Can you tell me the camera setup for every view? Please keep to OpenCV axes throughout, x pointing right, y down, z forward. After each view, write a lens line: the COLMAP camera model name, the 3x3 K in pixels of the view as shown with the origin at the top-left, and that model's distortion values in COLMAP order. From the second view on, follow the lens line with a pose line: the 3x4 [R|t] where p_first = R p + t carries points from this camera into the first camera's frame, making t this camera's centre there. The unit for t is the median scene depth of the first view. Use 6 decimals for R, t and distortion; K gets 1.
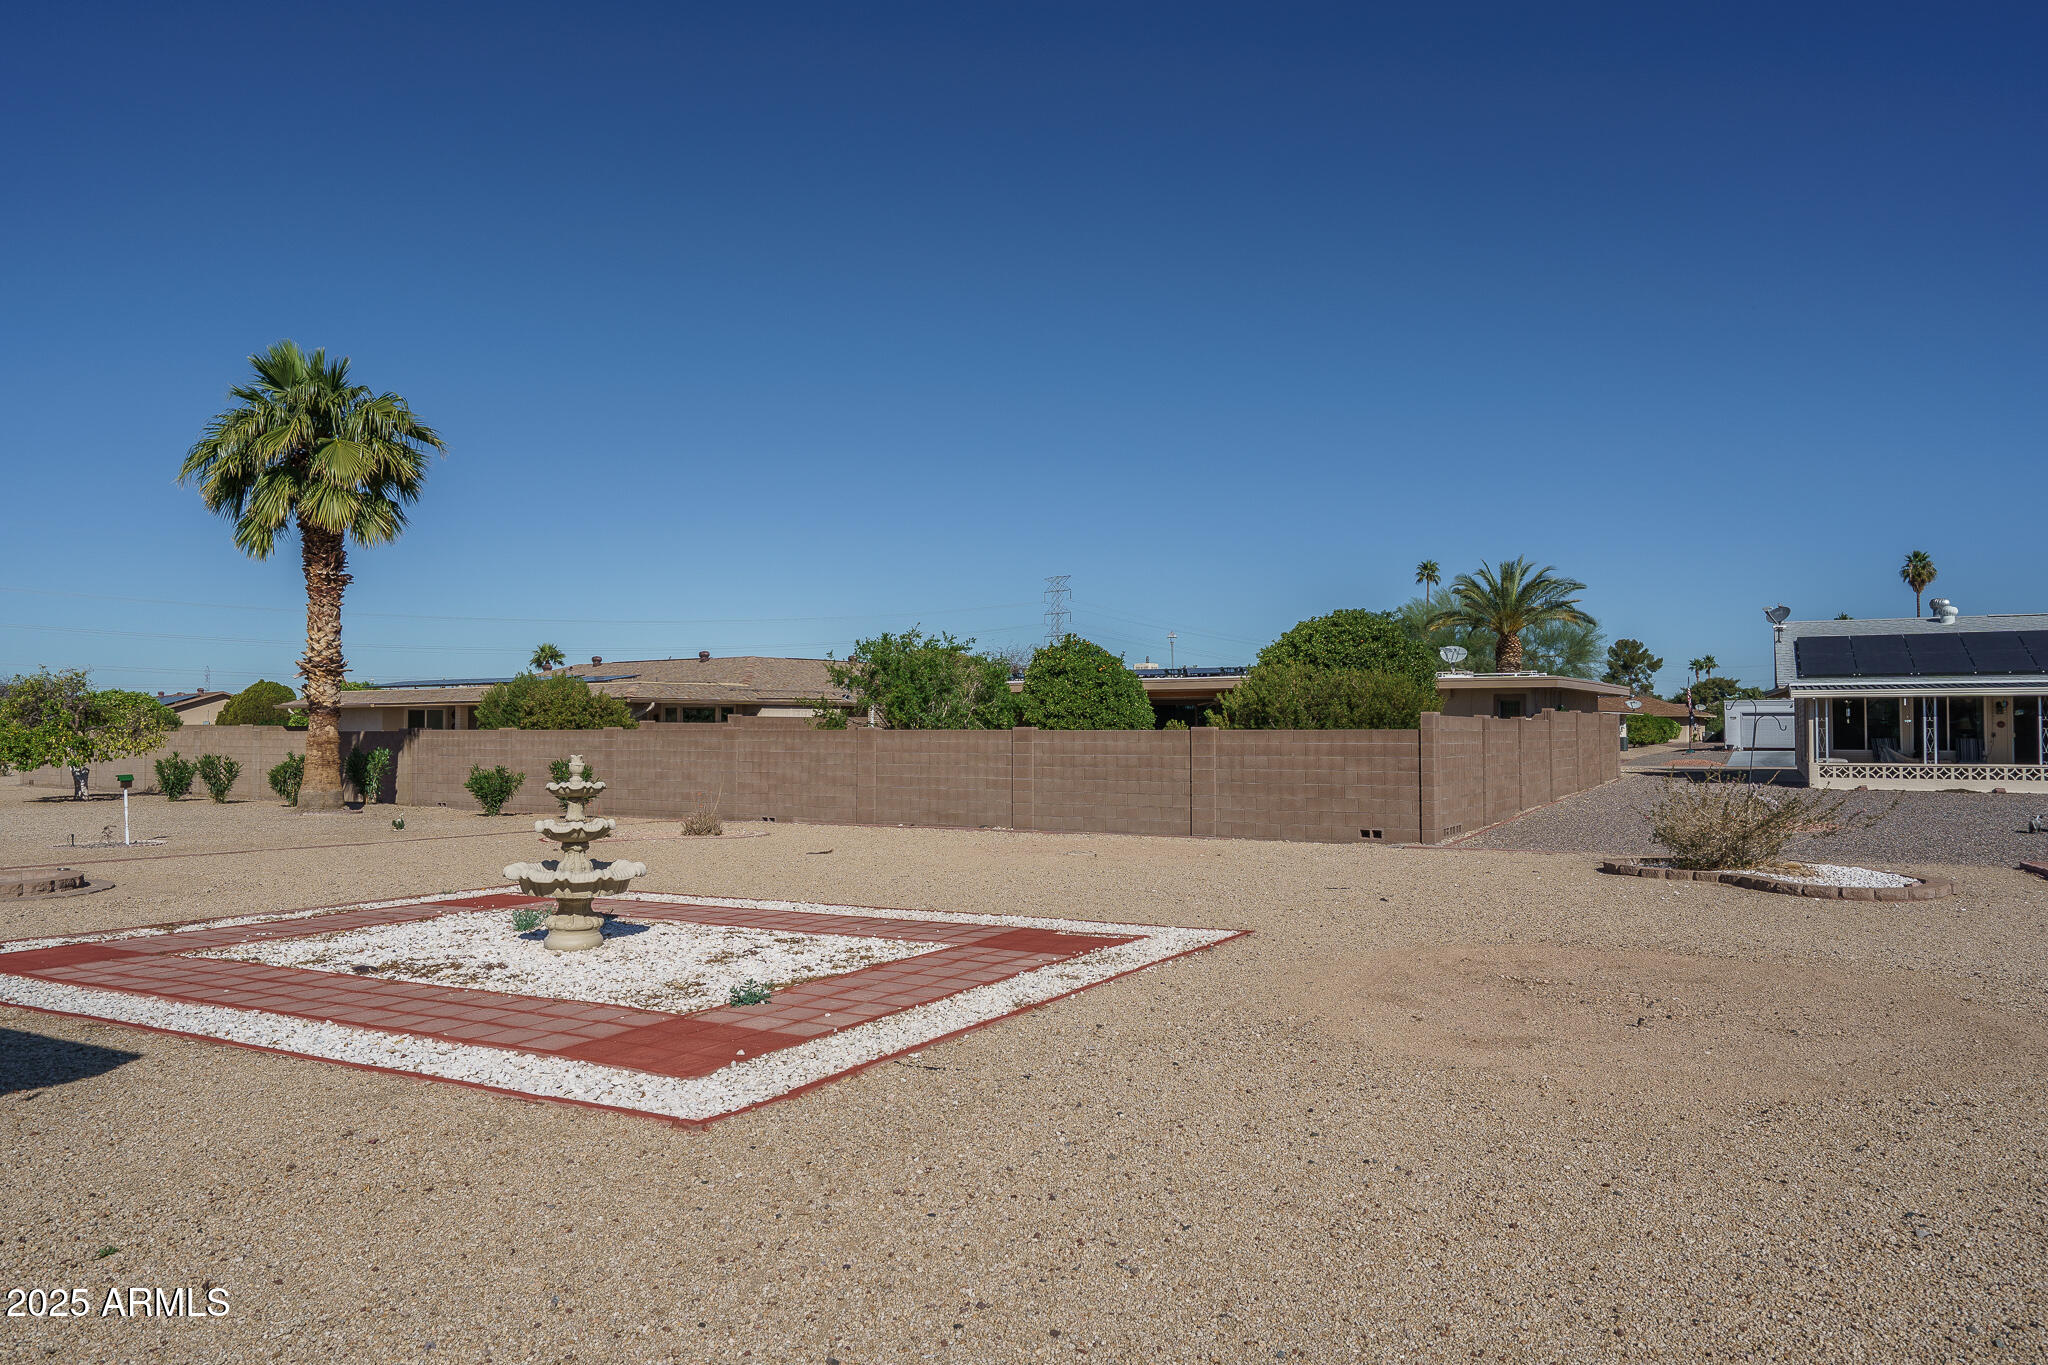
lens RADIAL K [[1362.3, 0, 1017.6], [0, 1362.3, 685.5], [0, 0, 1]] dist [0.007482, 0.002018]
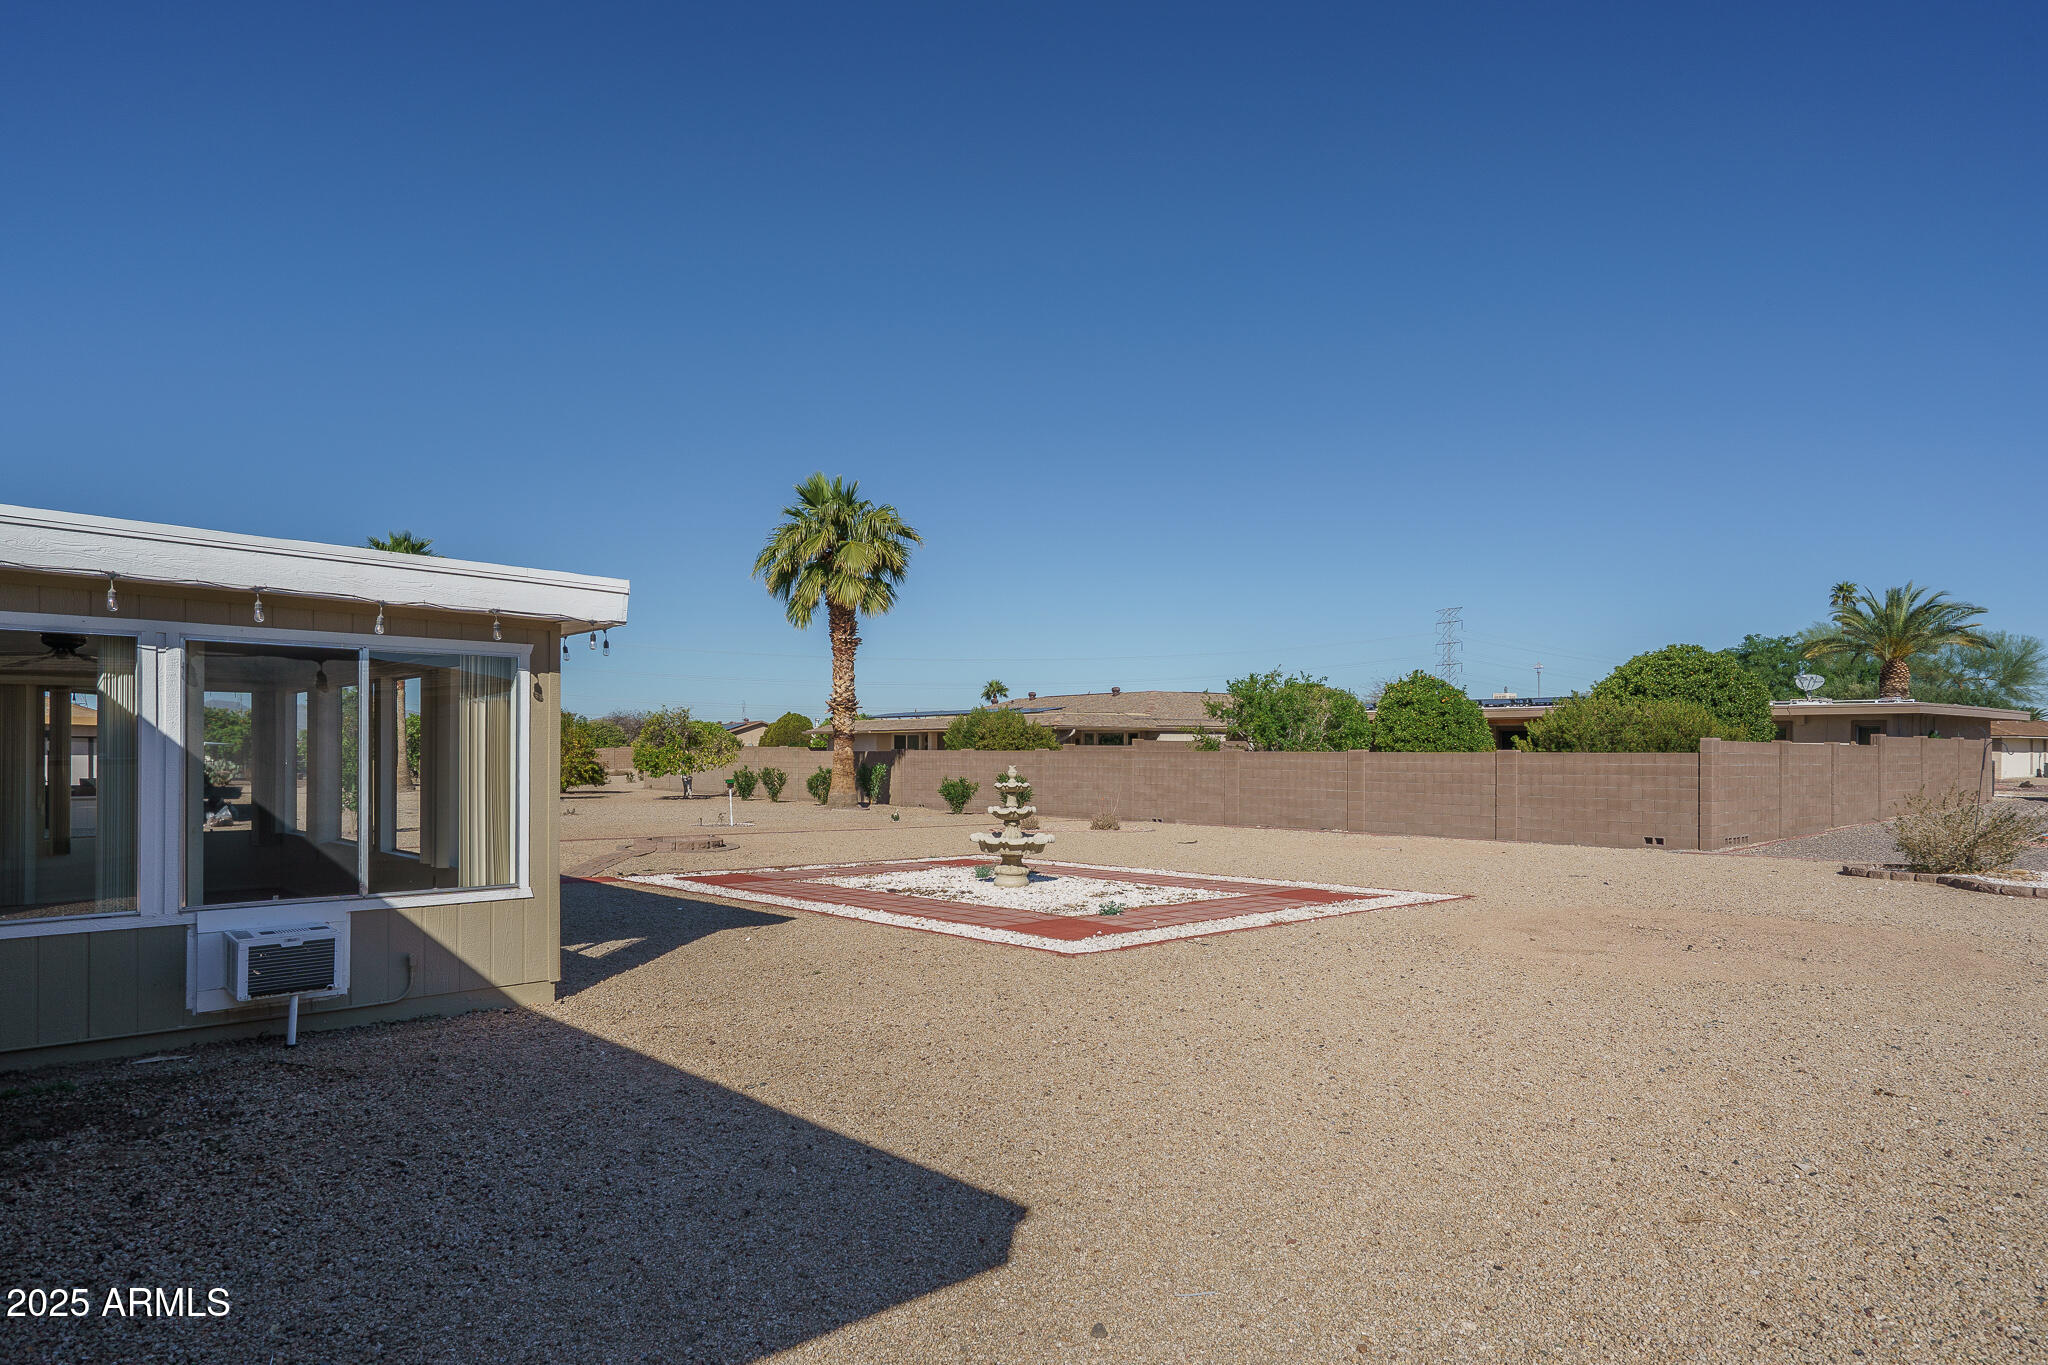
lens RADIAL K [[1221.1, 0, 1010.6], [0, 1221.1, 750.3], [0, 0, 1]] dist [0.007120, 0.000993]
pose [[0.949462, 0.003747, -0.313858, 0.045928], [0.005975, 0.999532, 0.030009, -0.003634], [0.313824, -0.030368, 0.948995, -0.132756]]
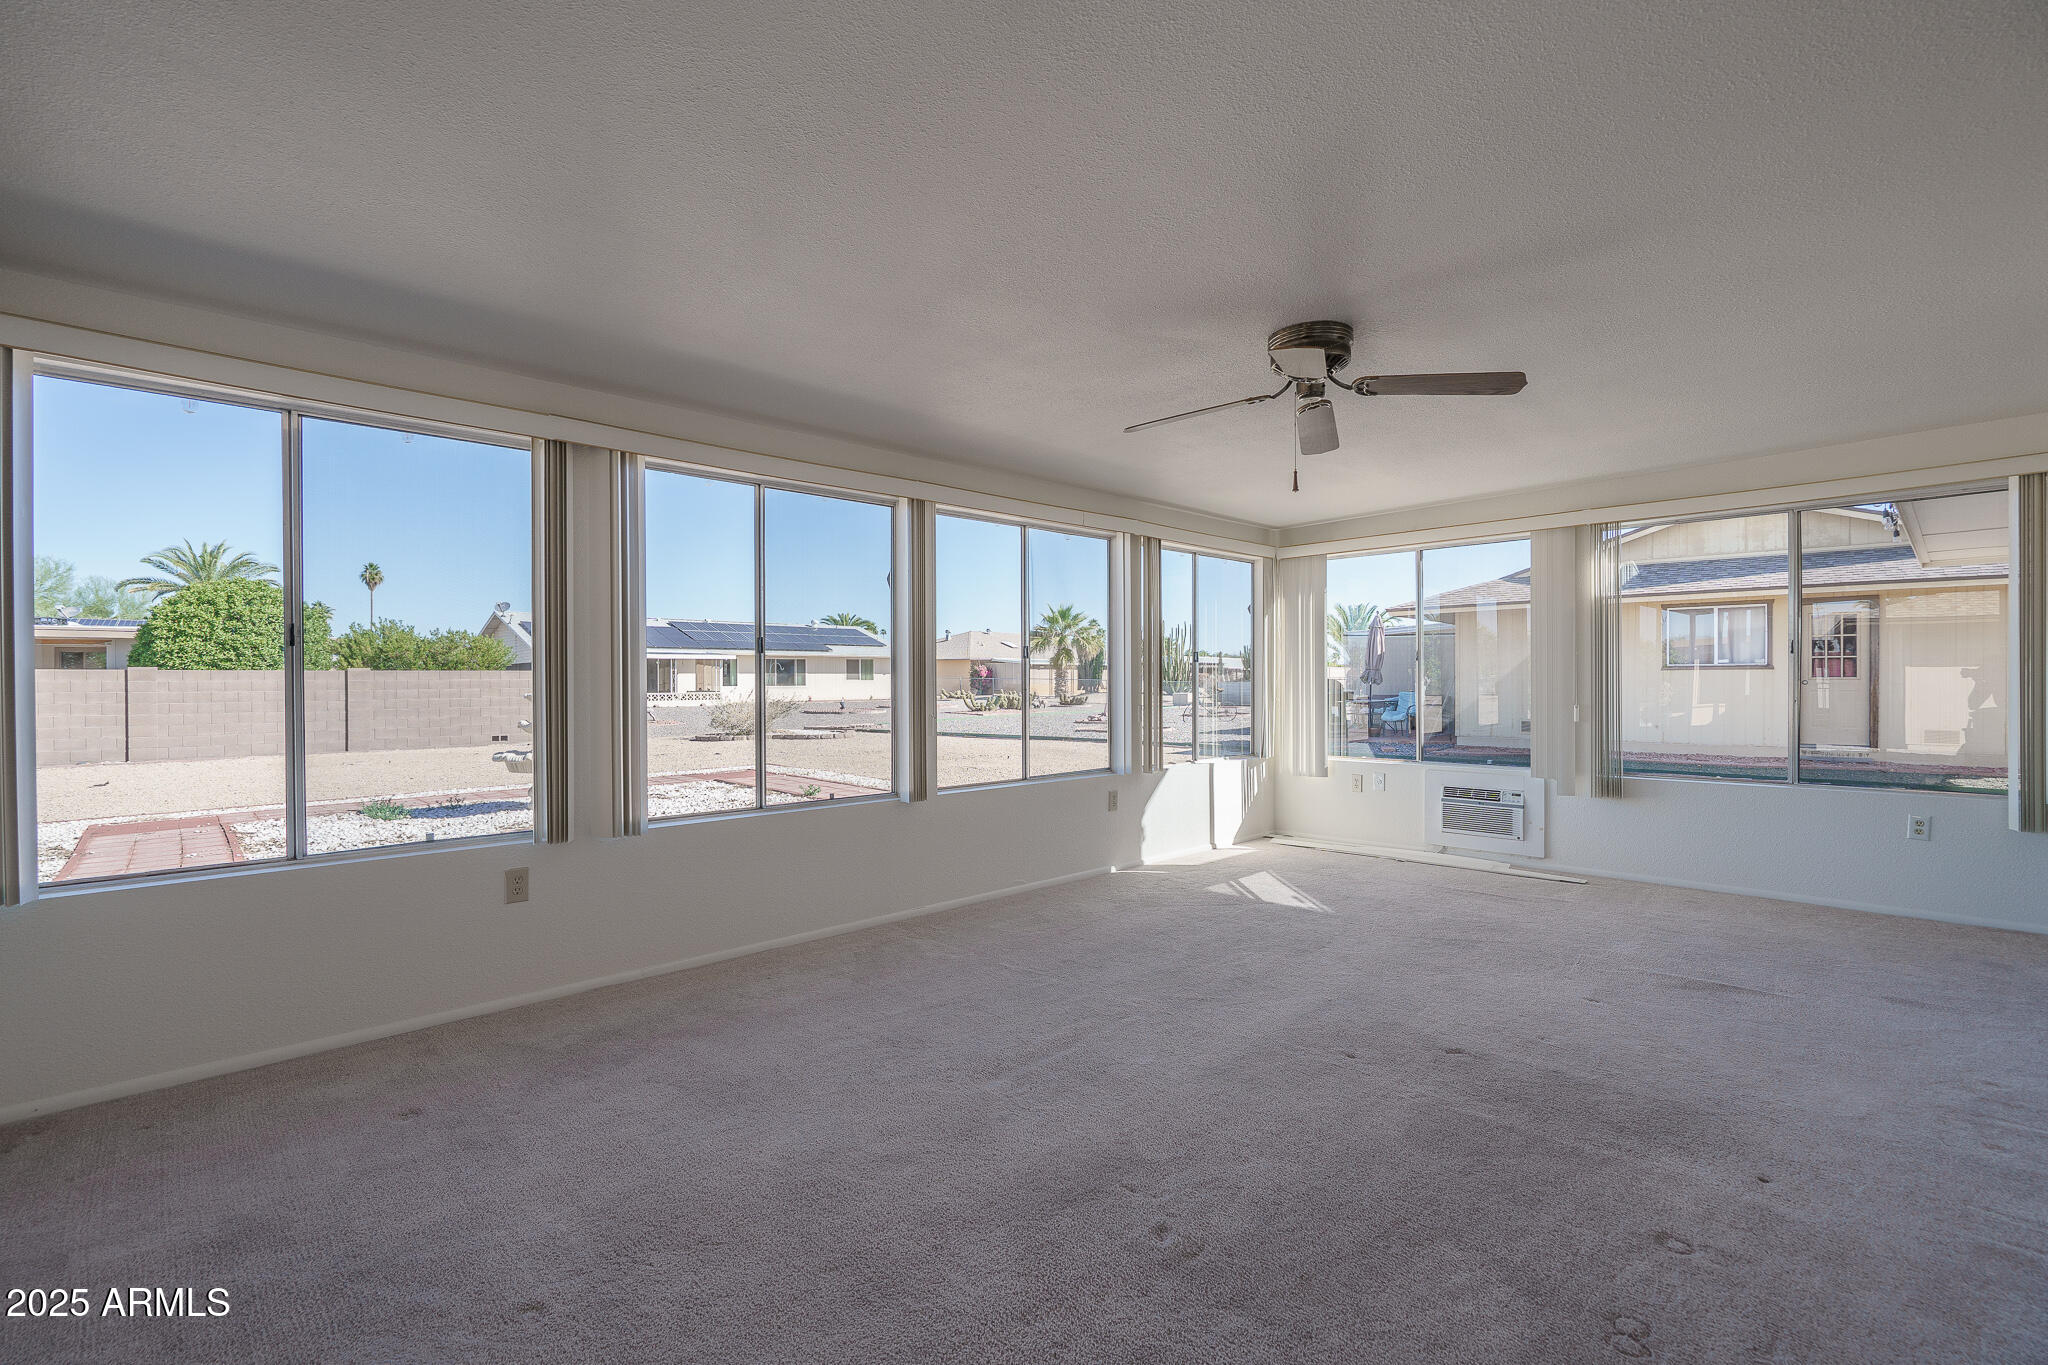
lens RADIAL K [[923.1, 0, 1017.8], [0, 923.1, 683.7], [0, 0, 1]] dist [-0.001758, 0.000657]
pose [[0.303232, -0.004994, 0.952904, -0.408594], [-0.025027, 0.999600, 0.013203, 0.013967], [-0.952588, -0.027851, 0.302986, 0.096775]]
